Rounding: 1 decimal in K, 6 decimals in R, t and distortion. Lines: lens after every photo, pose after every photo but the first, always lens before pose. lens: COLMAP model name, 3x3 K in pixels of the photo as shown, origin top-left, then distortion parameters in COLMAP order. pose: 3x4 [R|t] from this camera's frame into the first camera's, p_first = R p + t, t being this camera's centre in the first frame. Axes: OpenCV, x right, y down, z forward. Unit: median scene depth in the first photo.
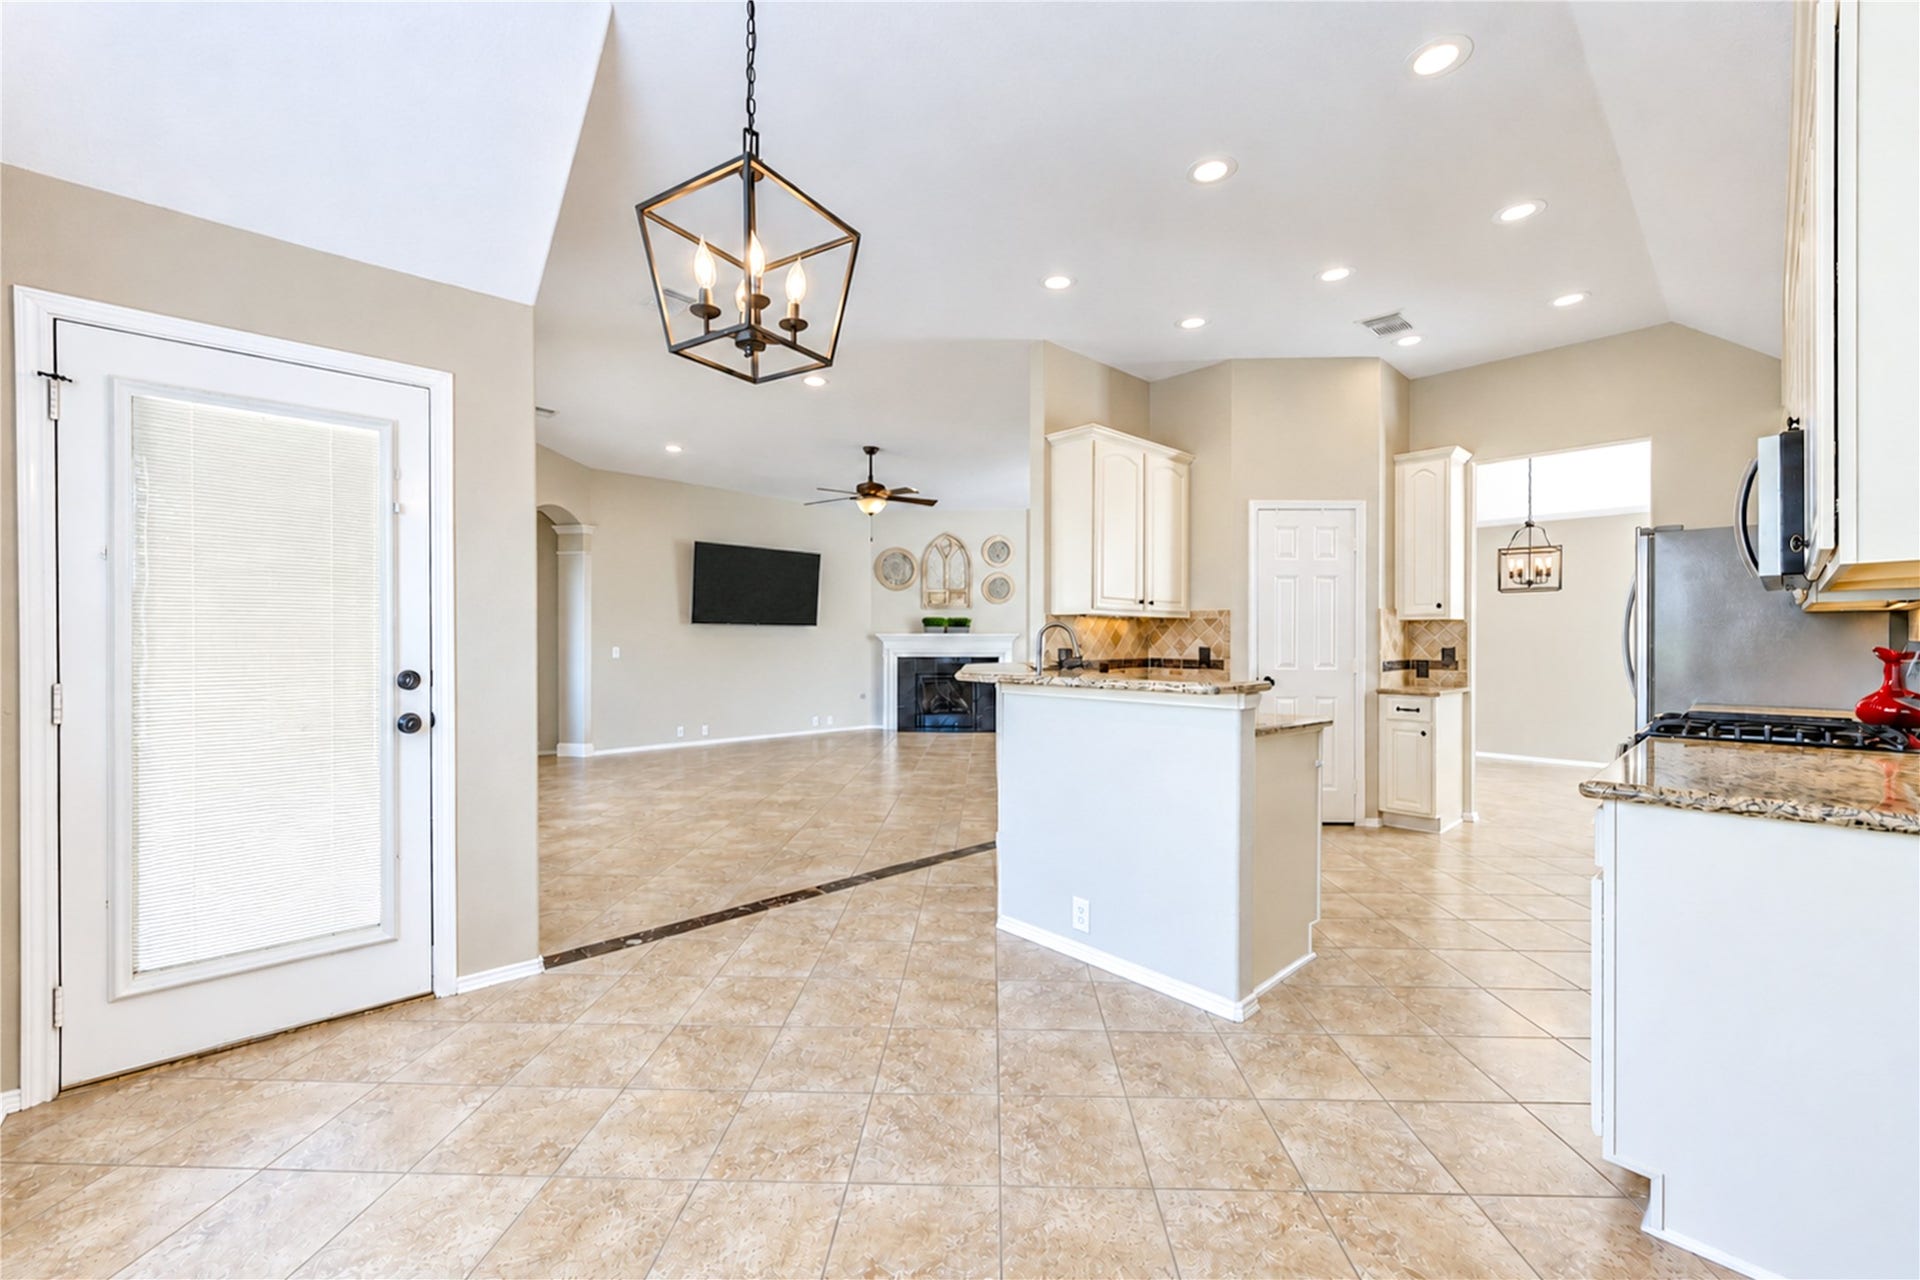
lens RADIAL K [[710.1, 0, 966.9], [0, 710.1, 635.8], [0, 0, 1]] dist [0.001137, -0.000040]
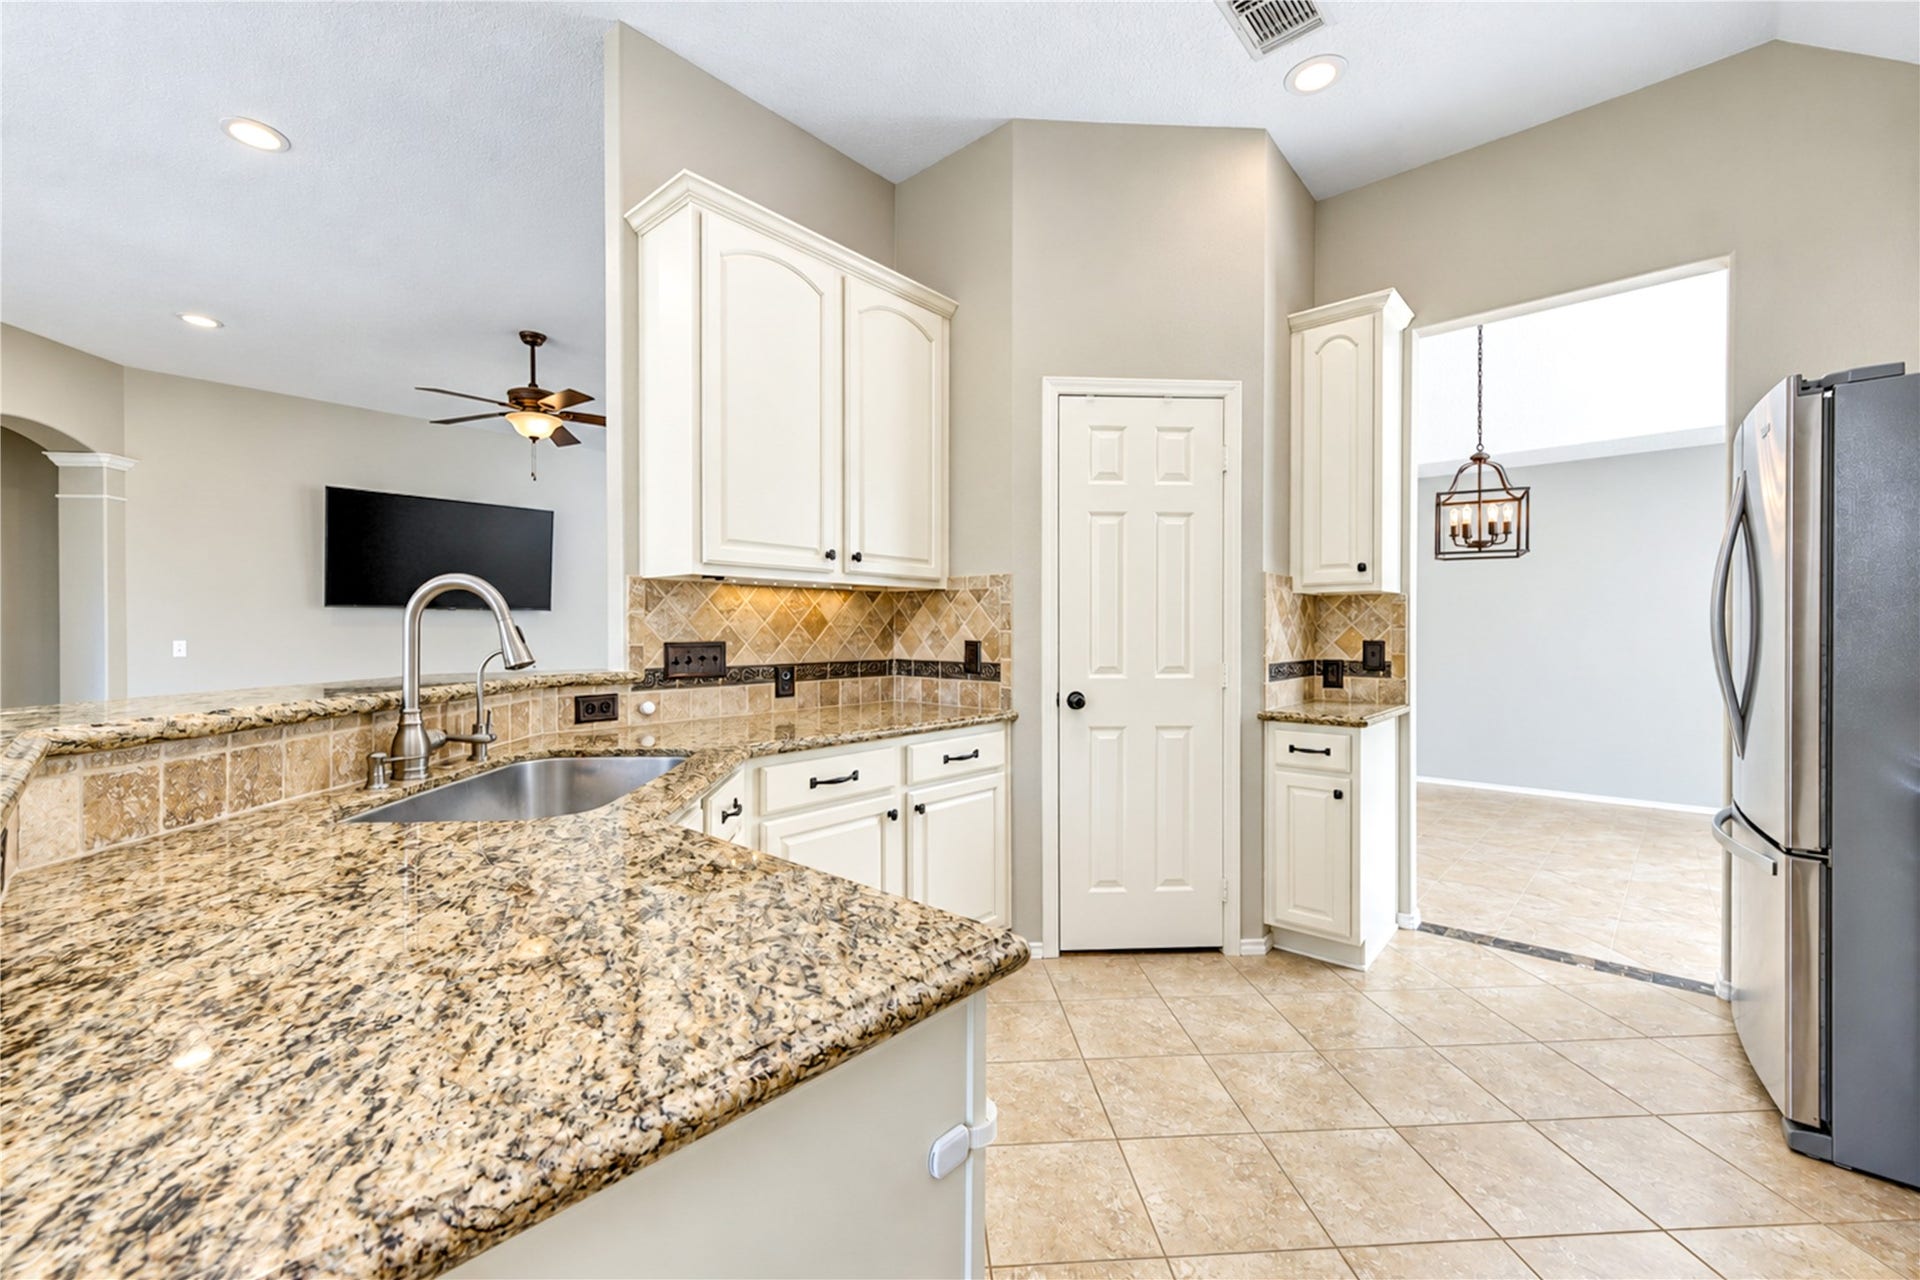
lens RADIAL K [[710.2, 0, 949.6], [0, 710.2, 628.6], [0, 0, 1]] dist [-0.002043, -0.000278]
pose [[0.996011, 0.000016, 0.089232, 0.264683], [-0.000325, 0.999994, 0.003445, 0.004739], [-0.089231, -0.003460, 0.996005, 0.432093]]
